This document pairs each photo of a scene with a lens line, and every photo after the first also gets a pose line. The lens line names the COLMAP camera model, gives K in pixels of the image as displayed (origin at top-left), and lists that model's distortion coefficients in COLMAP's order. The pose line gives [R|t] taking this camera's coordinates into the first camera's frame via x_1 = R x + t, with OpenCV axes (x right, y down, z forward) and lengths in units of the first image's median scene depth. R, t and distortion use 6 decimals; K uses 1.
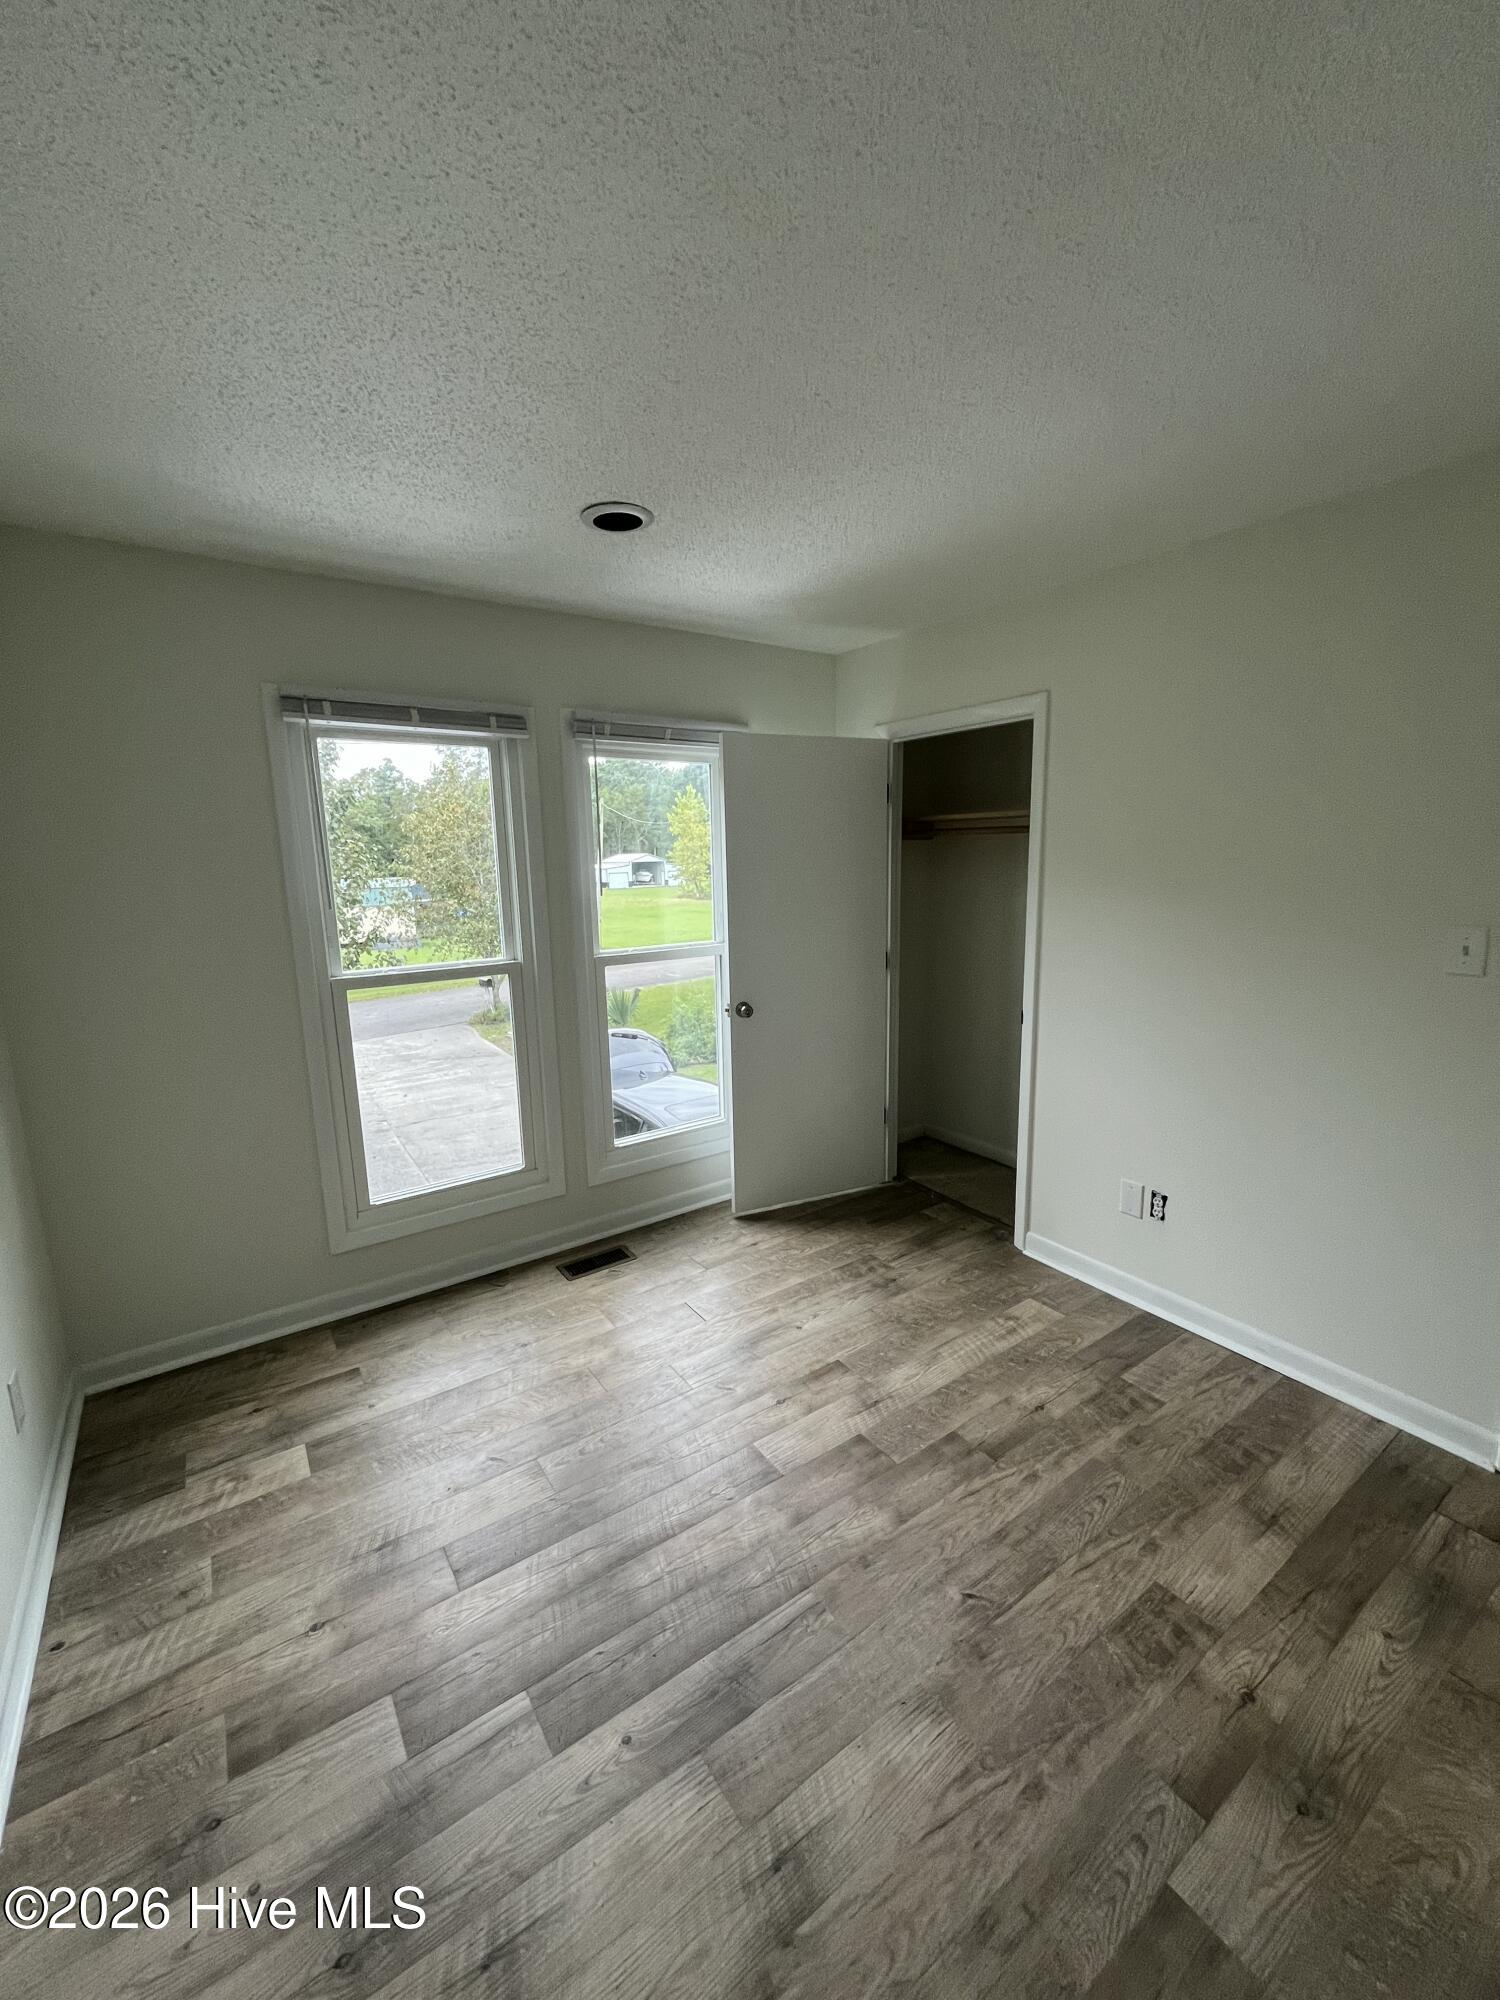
lens RADIAL K [[800.5, 0, 750.5], [0, 800.5, 997.7], [0, 0, 1]] dist [-0.007408, 0.000628]
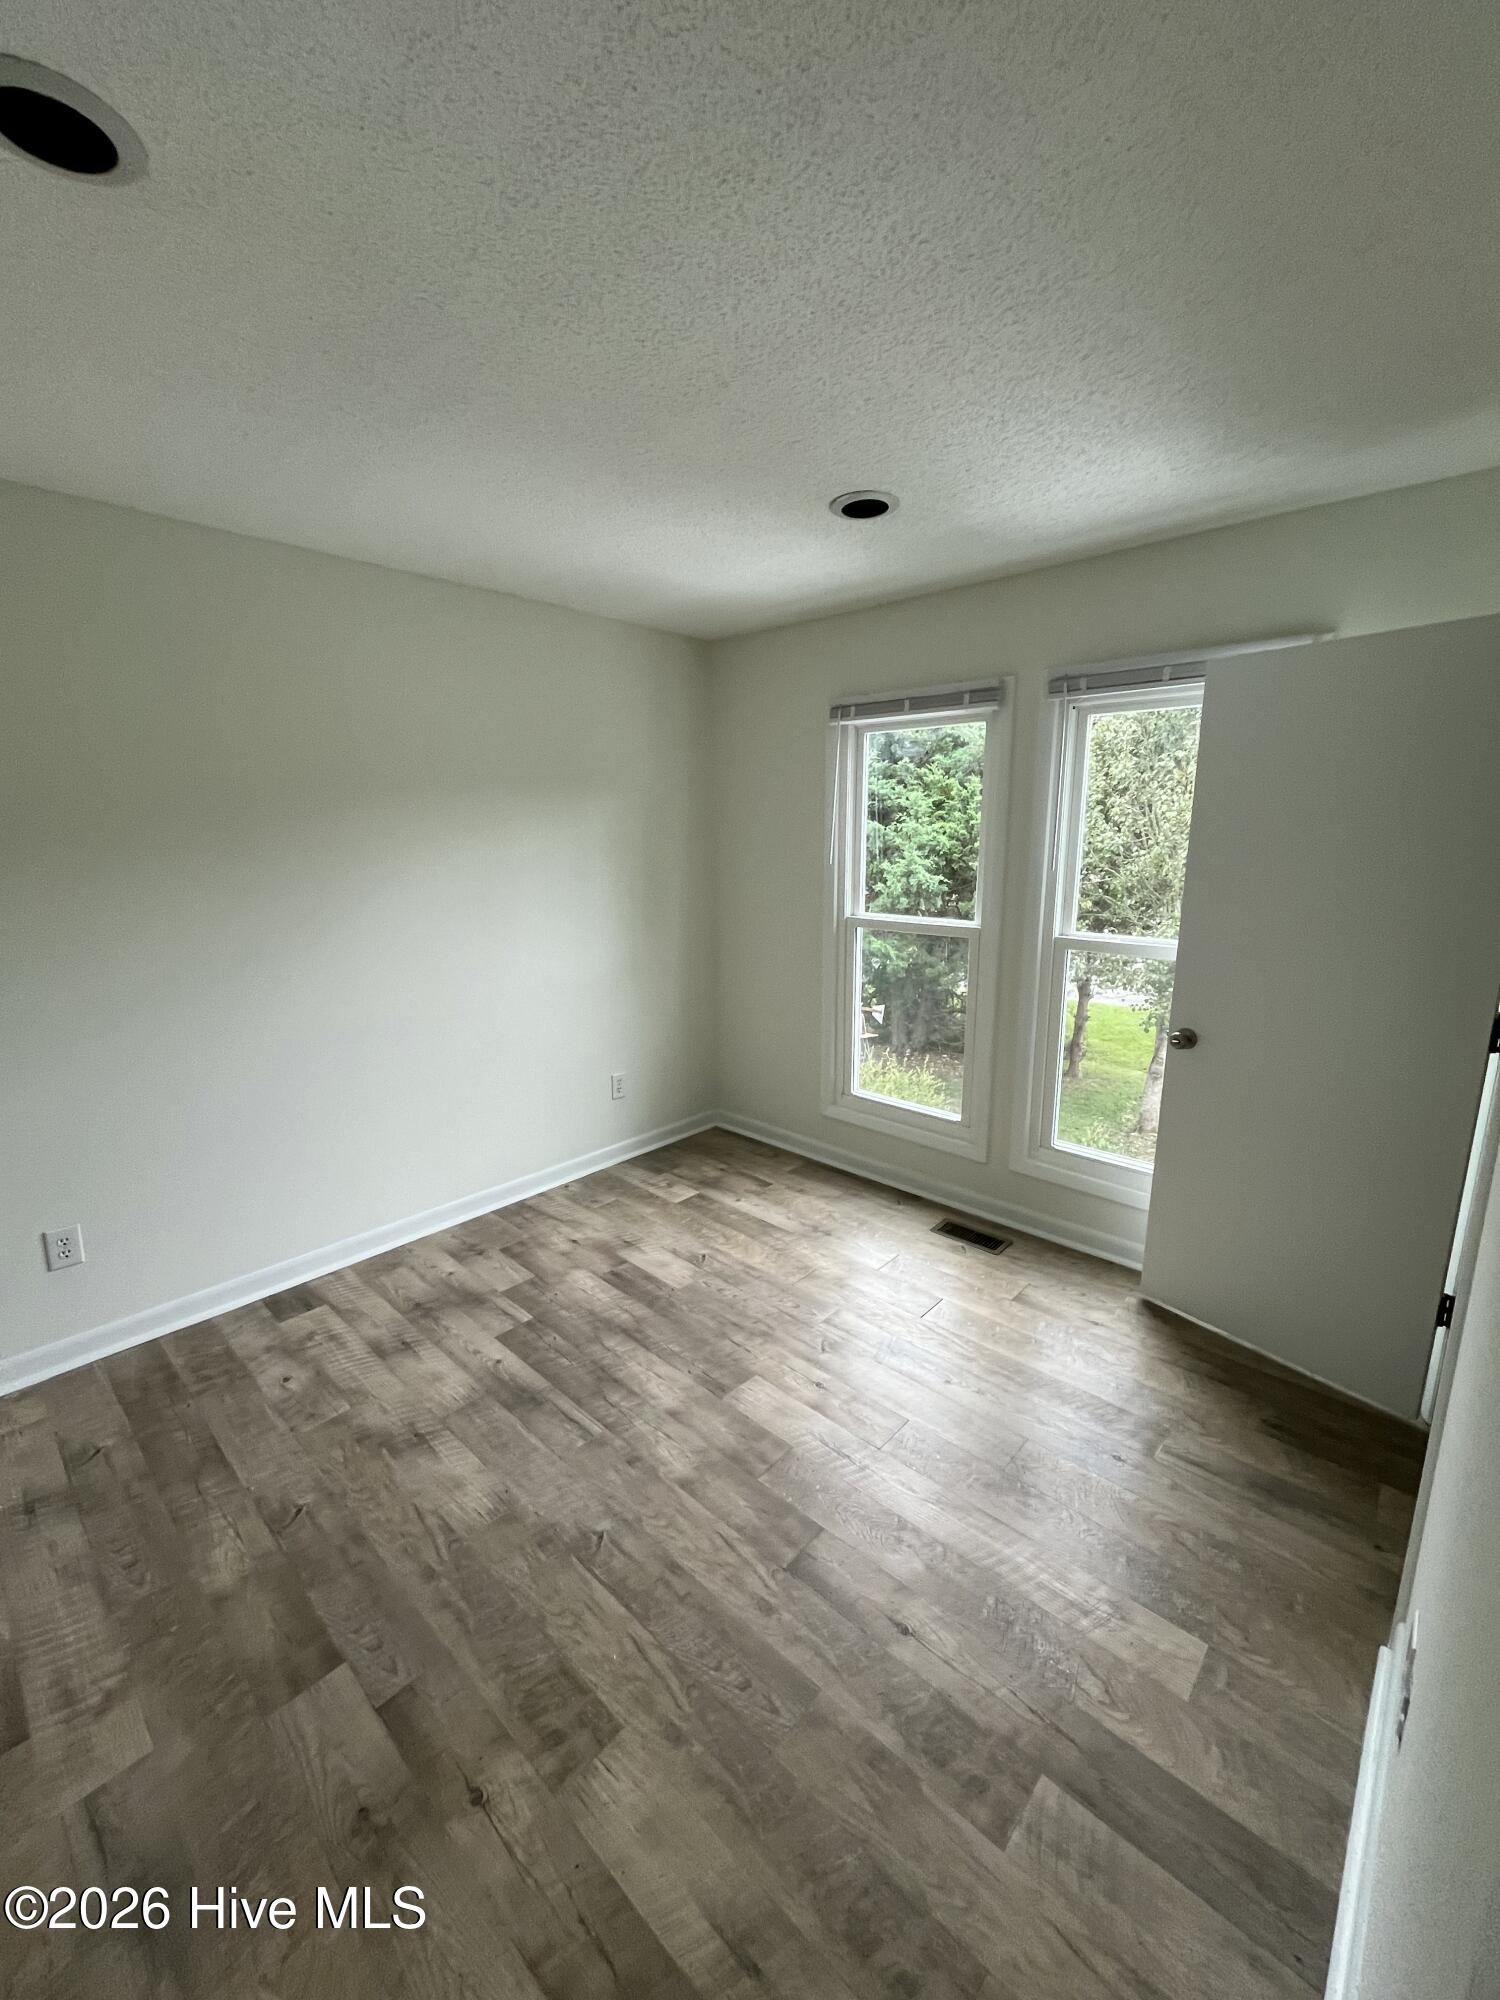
lens RADIAL K [[800.5, 0, 756.0], [0, 800.5, 993.9], [0, 0, 1]] dist [-0.007408, 0.000628]
pose [[0.224338, 0.215682, -0.950344, 1.141499], [-0.174657, 0.968309, 0.178529, -0.168288], [0.958732, 0.125934, 0.254898, 0.815086]]
